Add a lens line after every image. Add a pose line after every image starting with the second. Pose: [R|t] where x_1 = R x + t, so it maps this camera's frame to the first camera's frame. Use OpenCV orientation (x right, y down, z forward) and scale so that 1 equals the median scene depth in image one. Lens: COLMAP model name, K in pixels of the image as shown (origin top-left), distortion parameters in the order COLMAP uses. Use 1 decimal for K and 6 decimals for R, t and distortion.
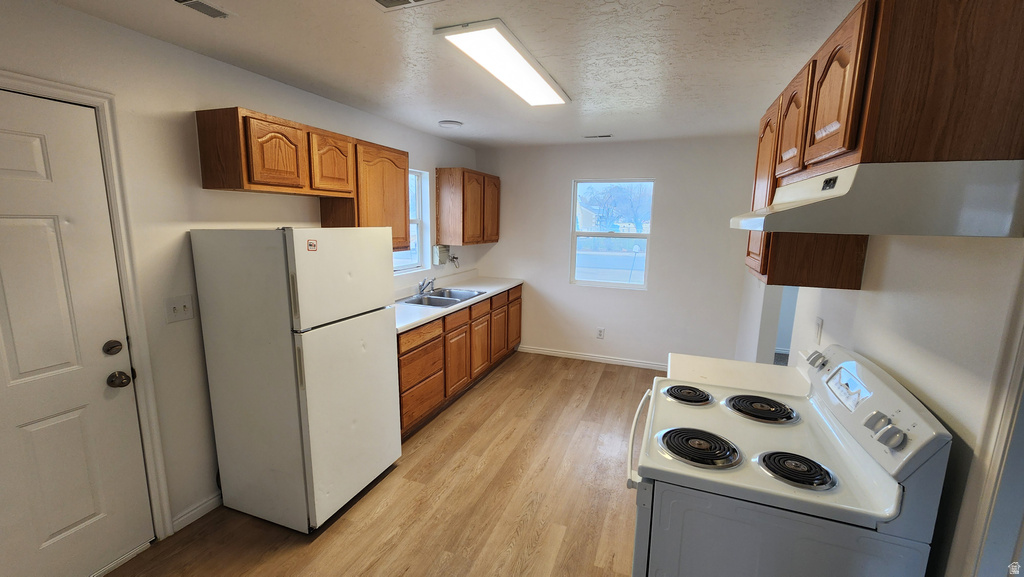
lens RADIAL K [[419.8, 0, 516.9], [0, 419.8, 293.3], [0, 0, 1]] dist [0.000216, 0.000255]
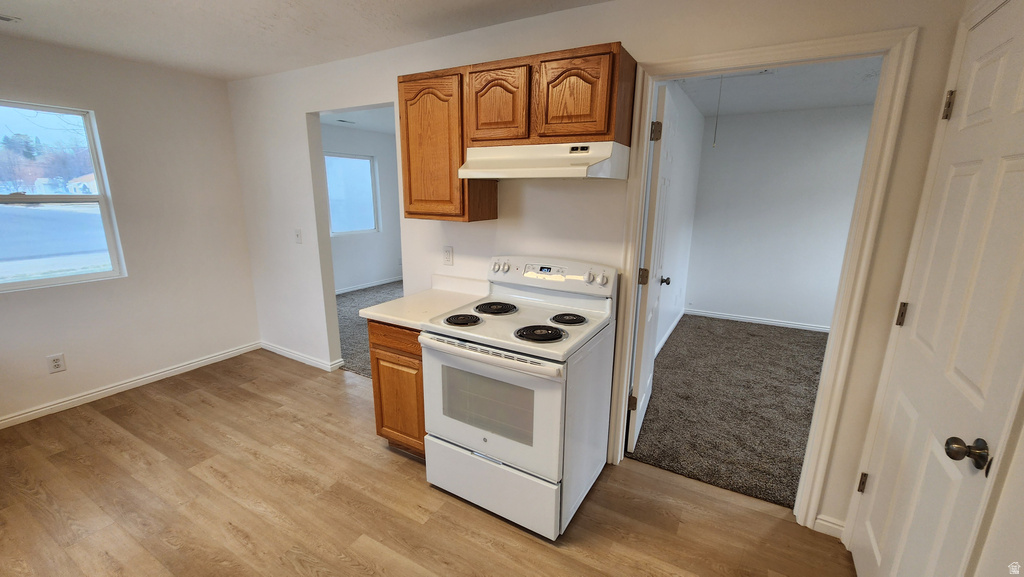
lens RADIAL K [[419.8, 0, 516.3], [0, 419.8, 292.5], [0, 0, 1]] dist [0.000216, 0.000255]
pose [[0.158012, -0.256770, 0.953468, -0.405799], [0.169585, 0.958309, 0.229969, -0.049597], [-0.972766, 0.125356, 0.194969, 0.357007]]
